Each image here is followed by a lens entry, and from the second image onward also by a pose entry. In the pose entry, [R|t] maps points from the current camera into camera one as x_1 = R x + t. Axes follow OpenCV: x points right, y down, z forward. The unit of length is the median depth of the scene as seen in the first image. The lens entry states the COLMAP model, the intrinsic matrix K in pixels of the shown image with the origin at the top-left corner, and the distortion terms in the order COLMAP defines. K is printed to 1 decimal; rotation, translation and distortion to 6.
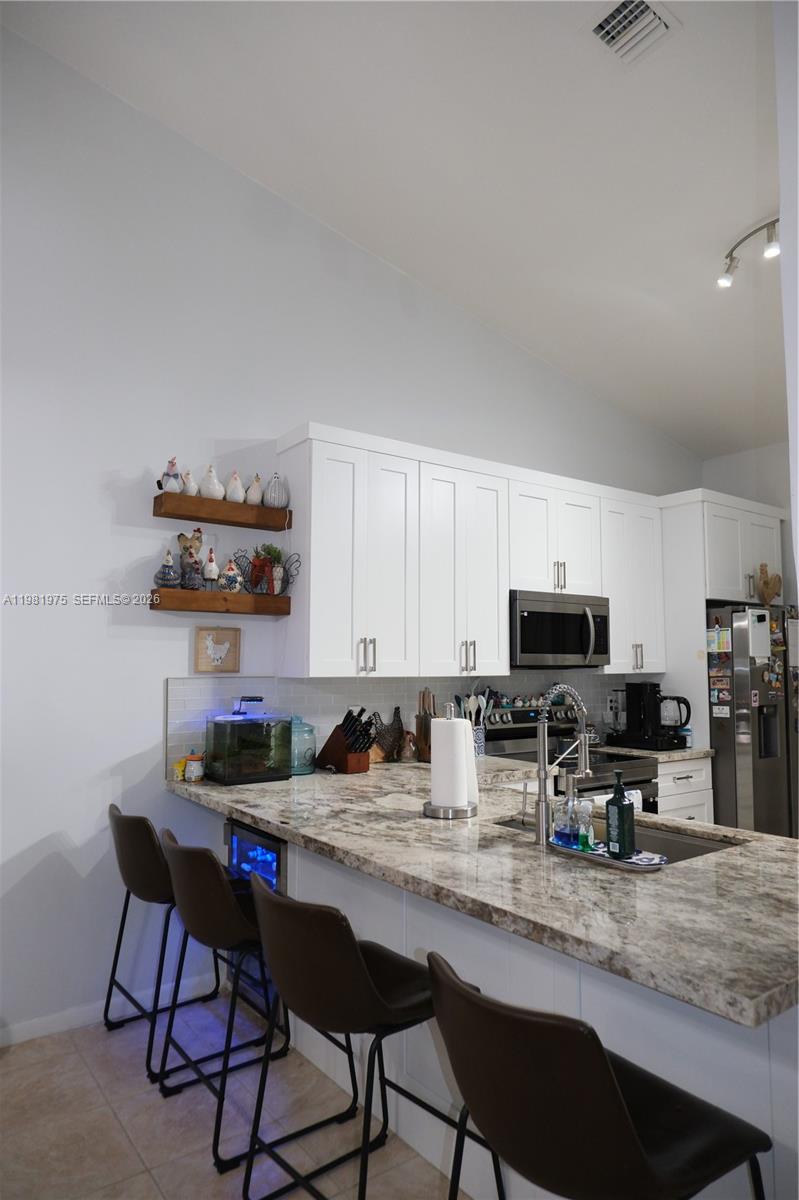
lens RADIAL K [[787.8, 0, 371.5], [0, 787.8, 600.6], [0, 0, 1]] dist [-0.006621, -0.000624]
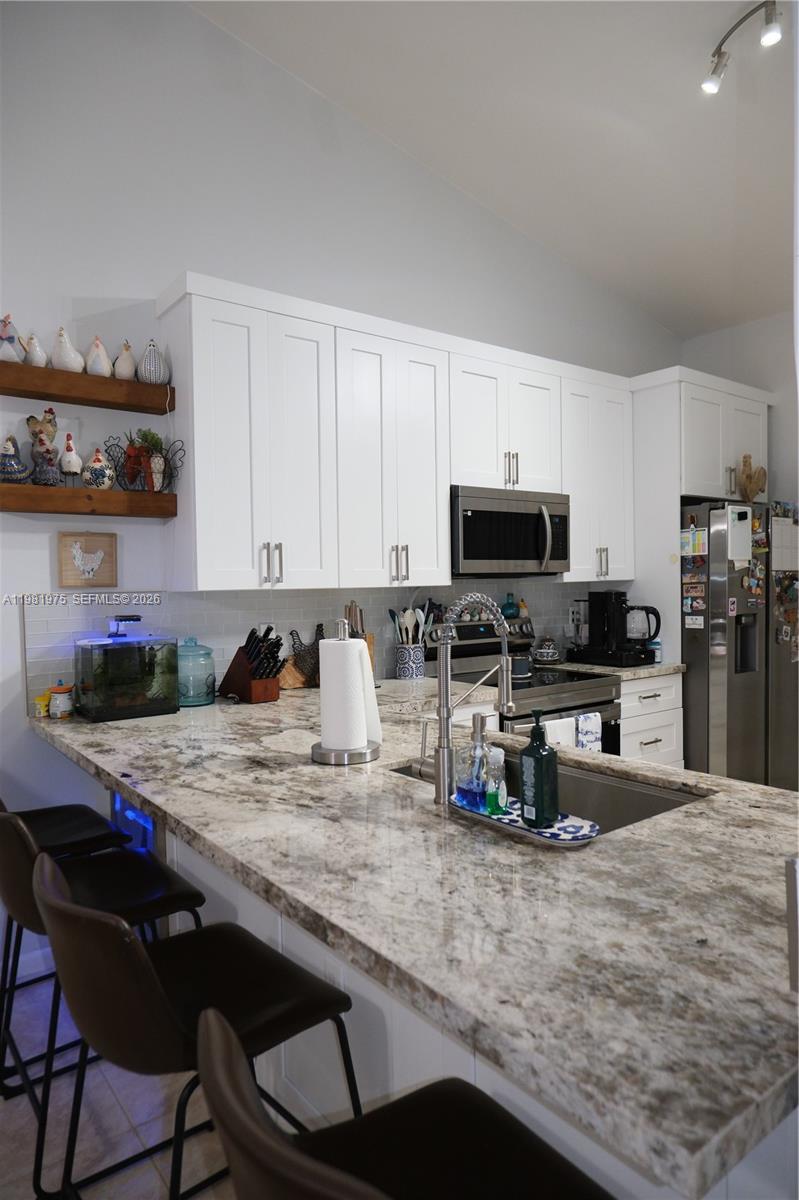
lens RADIAL K [[787.8, 0, 371.5], [0, 787.8, 600.6], [0, 0, 1]] dist [-0.006621, -0.000624]
pose [[0.999681, -0.017727, 0.017987, 0.086732], [0.015702, 0.994127, 0.107078, 0.021297], [-0.019779, -0.106761, 0.994088, 0.169257]]
